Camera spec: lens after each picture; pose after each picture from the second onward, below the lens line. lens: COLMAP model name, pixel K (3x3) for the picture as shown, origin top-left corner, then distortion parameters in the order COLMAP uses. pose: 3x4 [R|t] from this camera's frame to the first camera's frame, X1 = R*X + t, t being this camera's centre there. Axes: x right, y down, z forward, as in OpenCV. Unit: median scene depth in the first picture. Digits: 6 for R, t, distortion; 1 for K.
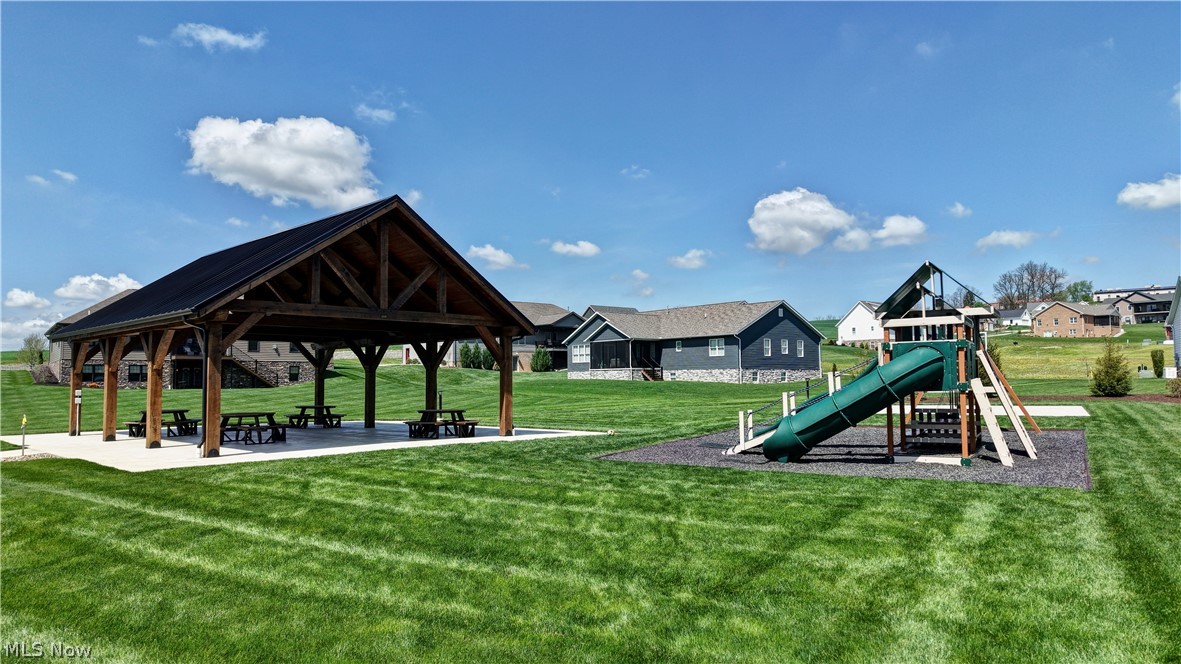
lens RADIAL K [[790.3, 0, 590.5], [0, 790.3, 332.0], [0, 0, 1]] dist [0.184712, -0.340055]
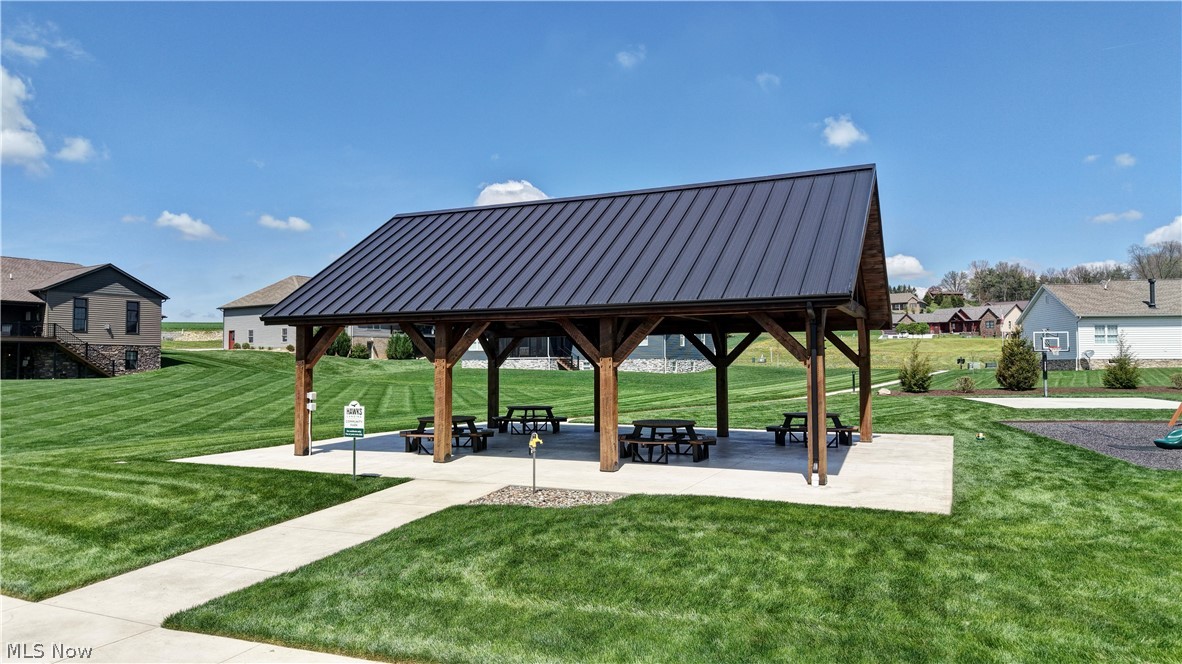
lens RADIAL K [[789.9, 0, 589.8], [0, 789.9, 326.6], [0, 0, 1]] dist [0.058939, -0.055810]
pose [[0.941256, 0.020798, 0.337053, -0.223246], [-0.024507, 0.999677, 0.006752, 0.000773], [-0.336804, -0.014616, 0.941461, 0.083074]]
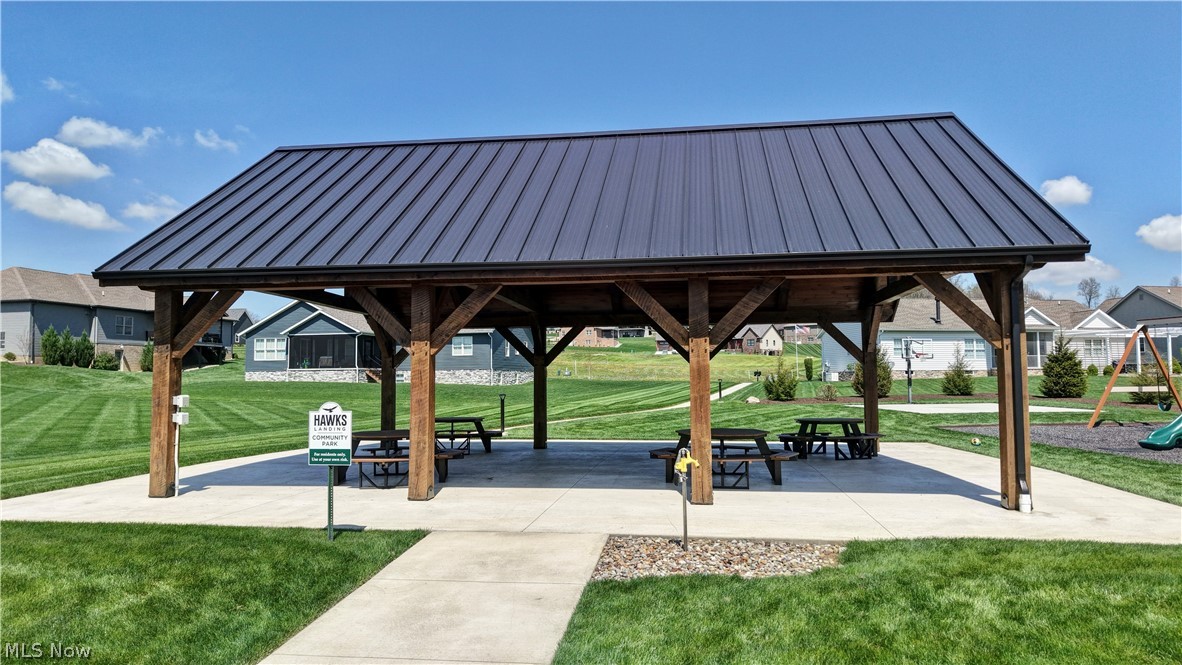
lens RADIAL K [[789.9, 0, 589.8], [0, 789.9, 327.1], [0, 0, 1]] dist [0.058939, -0.055810]
pose [[0.806554, 0.043757, 0.589538, -0.248601], [-0.037608, 0.999035, -0.022699, 0.012053], [-0.589962, -0.003863, 0.807421, 0.170917]]
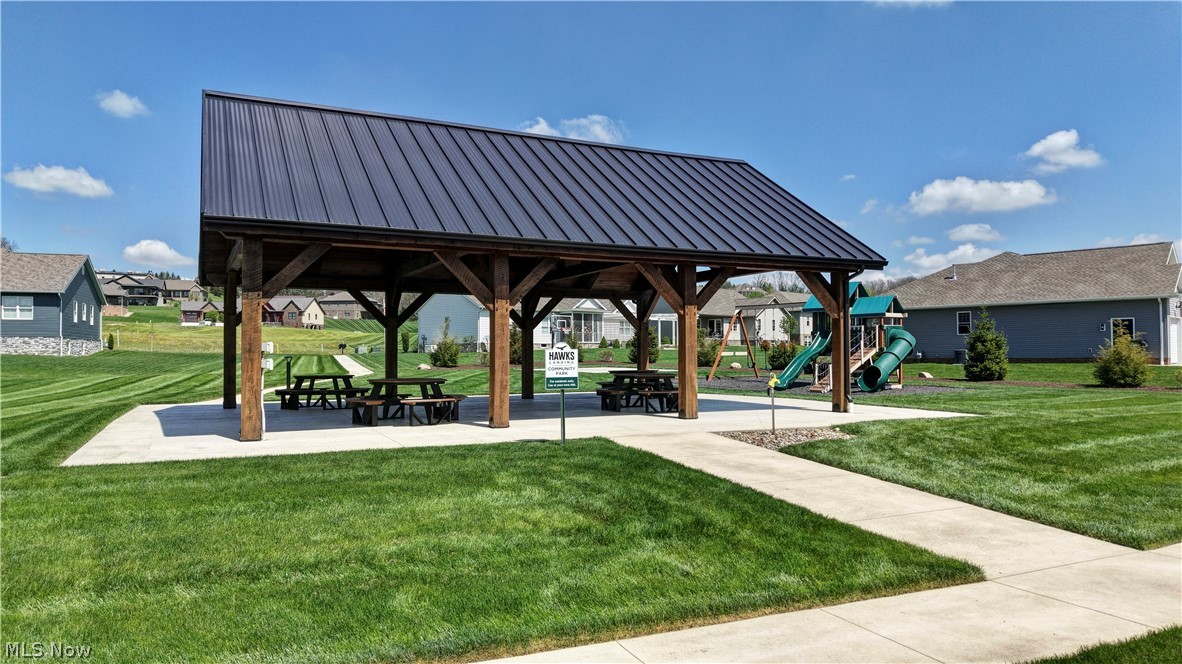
lens RADIAL K [[789.9, 0, 589.8], [0, 789.9, 326.6], [0, 0, 1]] dist [0.058939, -0.055810]
pose [[0.340098, 0.040907, 0.939500, -0.348840], [-0.058174, 0.998055, -0.022397, 0.021466], [-0.938589, -0.047038, 0.341816, 0.227076]]
